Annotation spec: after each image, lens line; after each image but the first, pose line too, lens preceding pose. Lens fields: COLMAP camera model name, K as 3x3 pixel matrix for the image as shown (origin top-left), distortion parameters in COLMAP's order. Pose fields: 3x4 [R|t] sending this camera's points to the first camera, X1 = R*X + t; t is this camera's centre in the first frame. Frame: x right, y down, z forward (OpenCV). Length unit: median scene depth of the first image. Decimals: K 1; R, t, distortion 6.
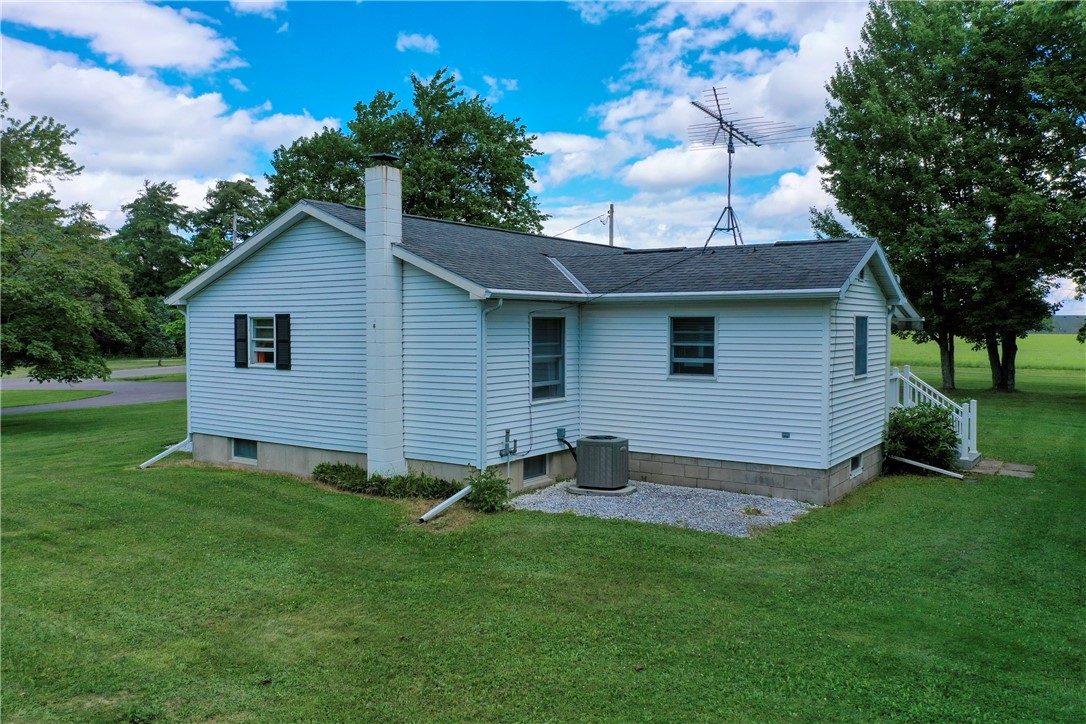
lens RADIAL K [[860.6, 0, 542.4], [0, 860.6, 360.5], [0, 0, 1]] dist [-0.008449, -0.000357]
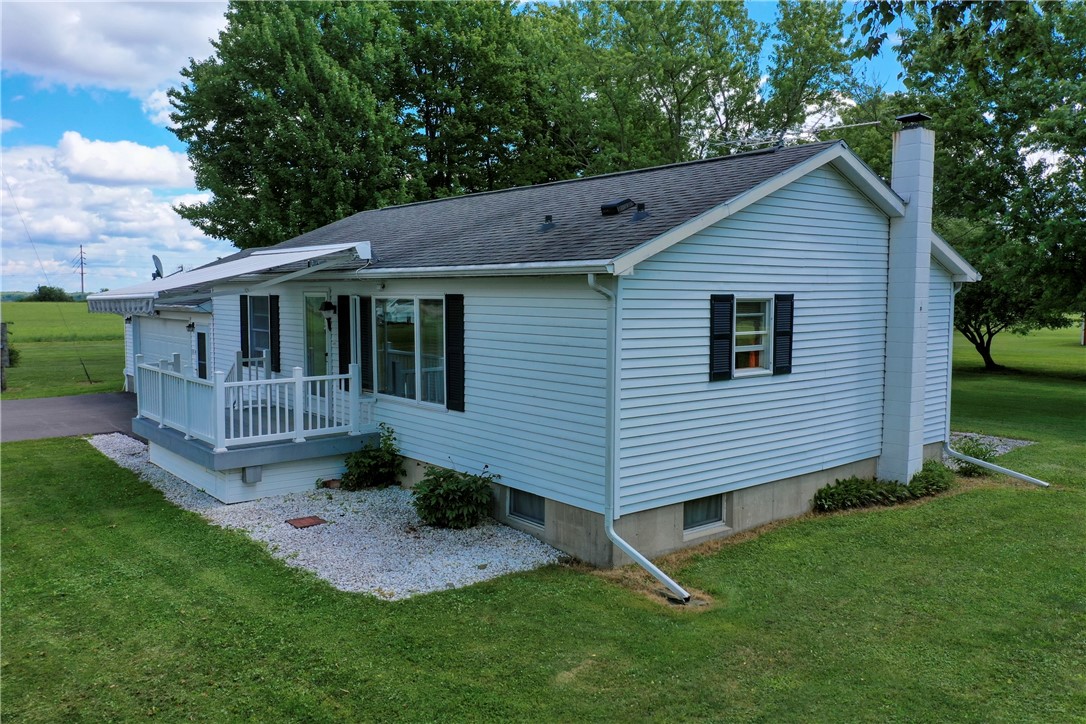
lens RADIAL K [[860.6, 0, 543.1], [0, 860.6, 361.6], [0, 0, 1]] dist [-0.008449, -0.000357]
pose [[0.274206, -0.073805, 0.958835, -0.995076], [0.049941, 0.996798, 0.062445, -0.051467], [-0.960373, 0.030763, 0.277014, 0.965430]]
